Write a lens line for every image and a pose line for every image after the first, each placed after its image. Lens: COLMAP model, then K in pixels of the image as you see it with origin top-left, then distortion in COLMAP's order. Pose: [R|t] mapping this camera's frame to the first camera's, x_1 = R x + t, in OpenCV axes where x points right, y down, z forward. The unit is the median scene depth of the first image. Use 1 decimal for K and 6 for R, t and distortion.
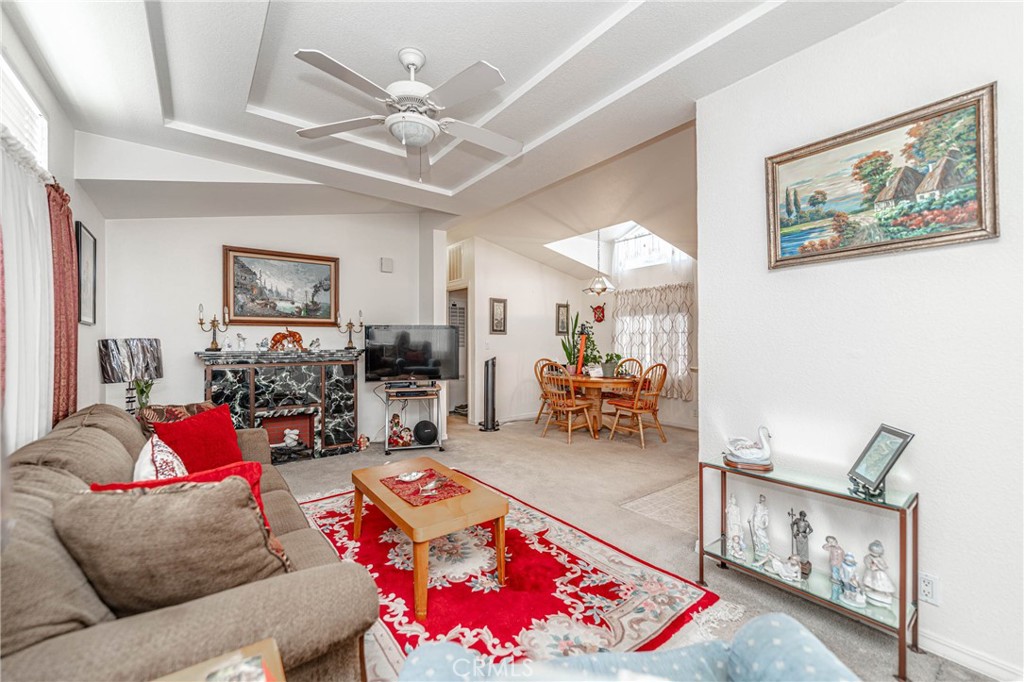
lens RADIAL K [[413.3, 0, 510.8], [0, 413.3, 341.6], [0, 0, 1]] dist [0.002768, -0.001384]
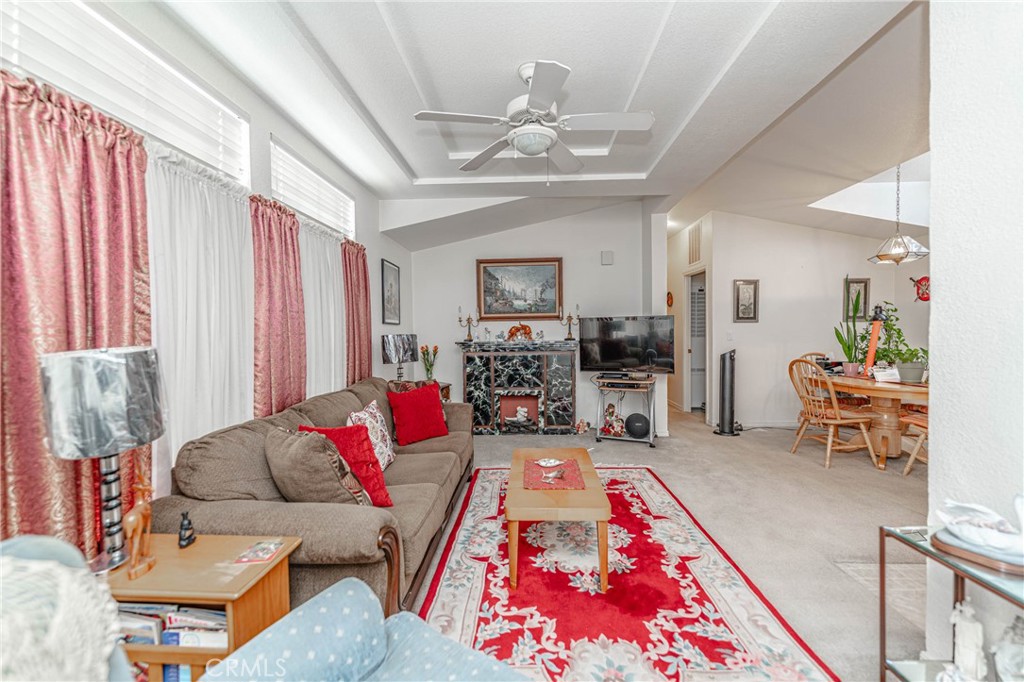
lens RADIAL K [[413.3, 0, 510.4], [0, 413.3, 341.4], [0, 0, 1]] dist [0.002768, -0.001384]
pose [[0.768507, 0.009226, -0.639775, 0.203115], [0.010752, 0.999569, 0.027331, -0.010893], [0.639751, -0.027883, 0.768076, 0.065839]]
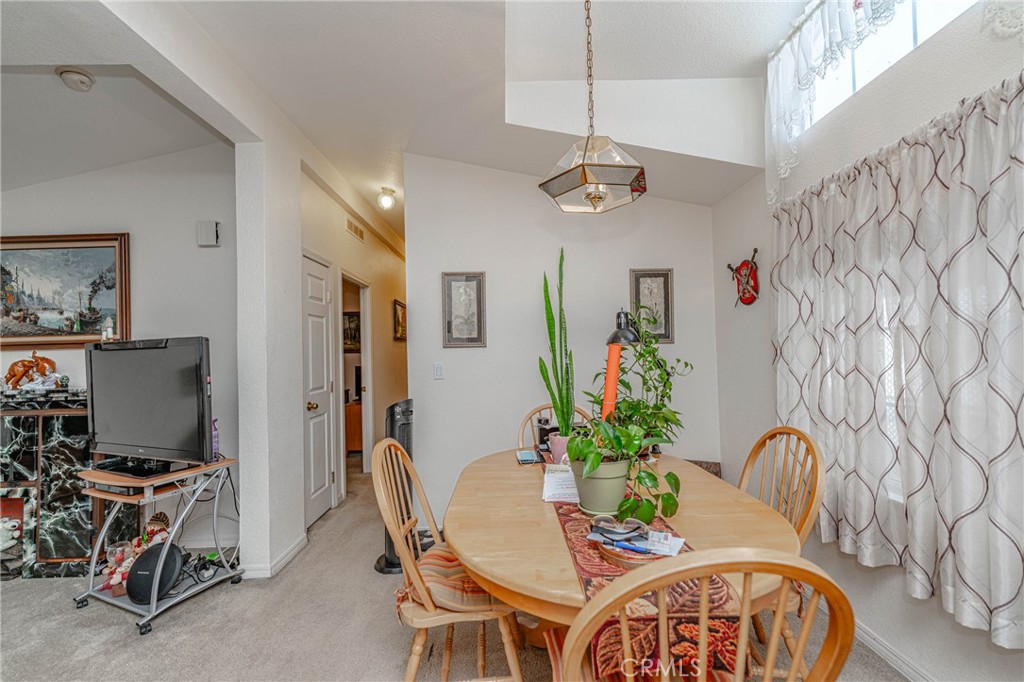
lens RADIAL K [[413.3, 0, 512.3], [0, 413.3, 339.9], [0, 0, 1]] dist [0.002768, -0.001384]
pose [[0.801468, -0.039243, -0.596749, 0.429208], [0.024417, 0.999160, -0.032912, -0.013671], [0.597539, 0.011807, 0.801753, 0.939579]]
